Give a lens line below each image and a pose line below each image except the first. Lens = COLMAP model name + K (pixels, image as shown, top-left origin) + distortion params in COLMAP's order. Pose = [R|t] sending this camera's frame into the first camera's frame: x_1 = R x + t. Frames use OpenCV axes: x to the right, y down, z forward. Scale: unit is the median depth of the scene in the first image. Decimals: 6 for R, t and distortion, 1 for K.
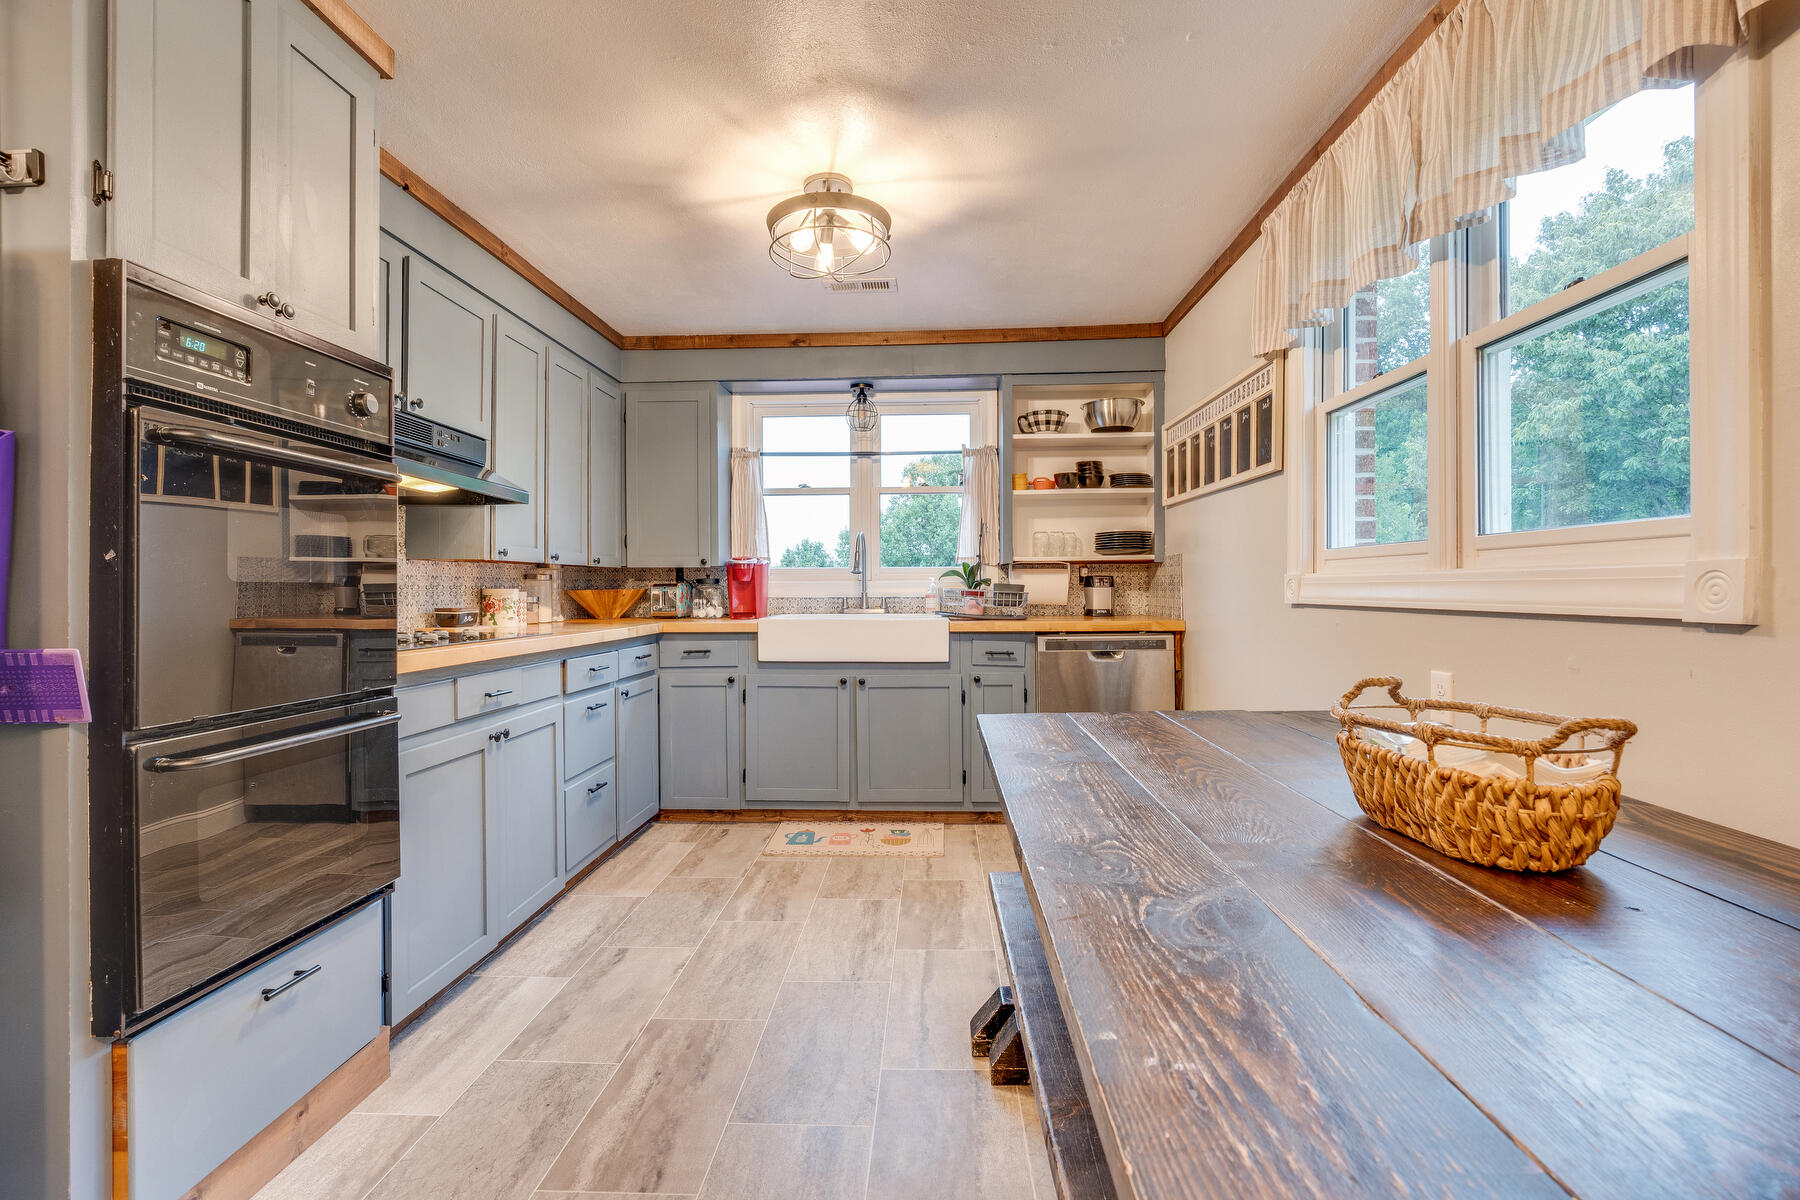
lens RADIAL K [[836.5, 0, 899.9], [0, 836.5, 589.8], [0, 0, 1]] dist [-0.005229, 0.000136]
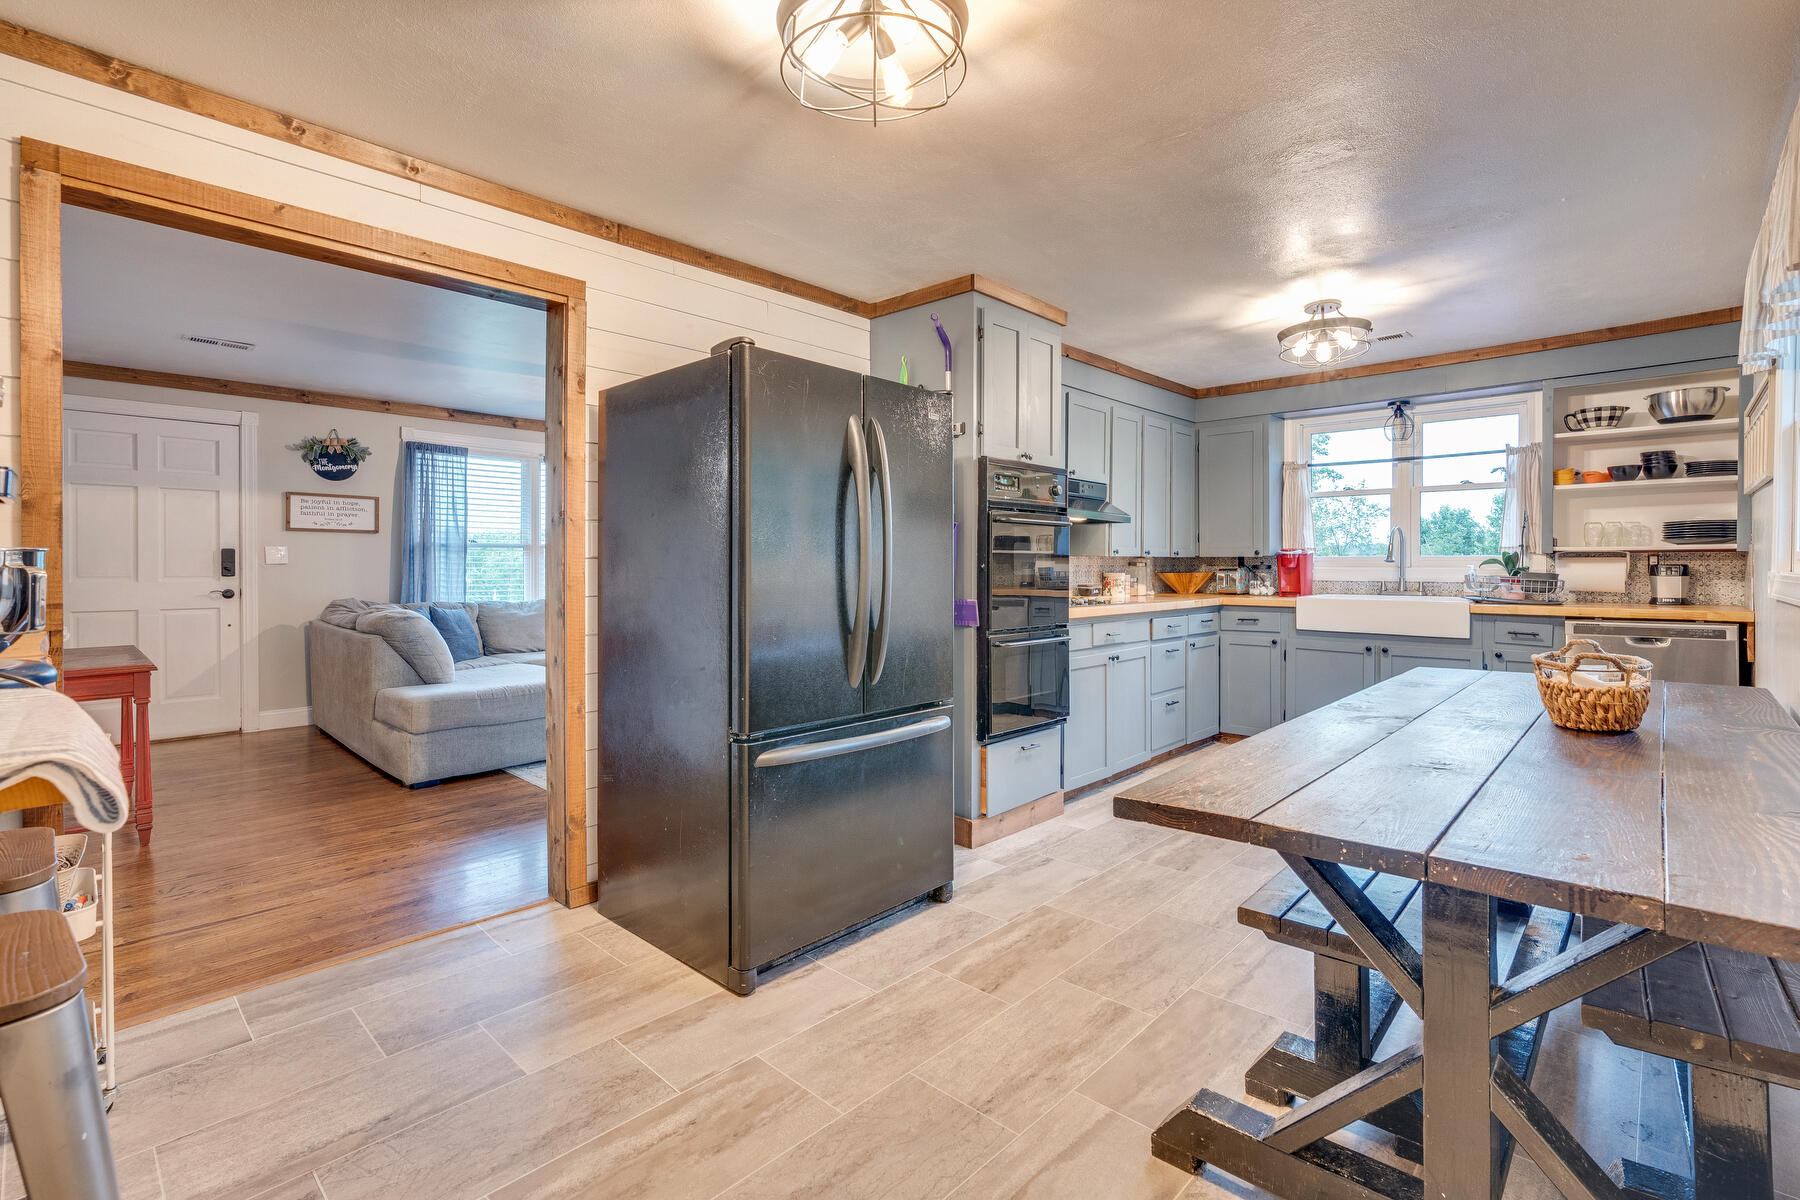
lens RADIAL K [[818.7, 0, 900.6], [0, 818.7, 565.4], [0, 0, 1]] dist [-0.010614, 0.000279]
pose [[0.766898, 0.006139, -0.641739, 0.175160], [-0.005464, 0.999980, 0.003037, -0.015423], [0.641746, 0.001177, 0.766917, -0.380856]]
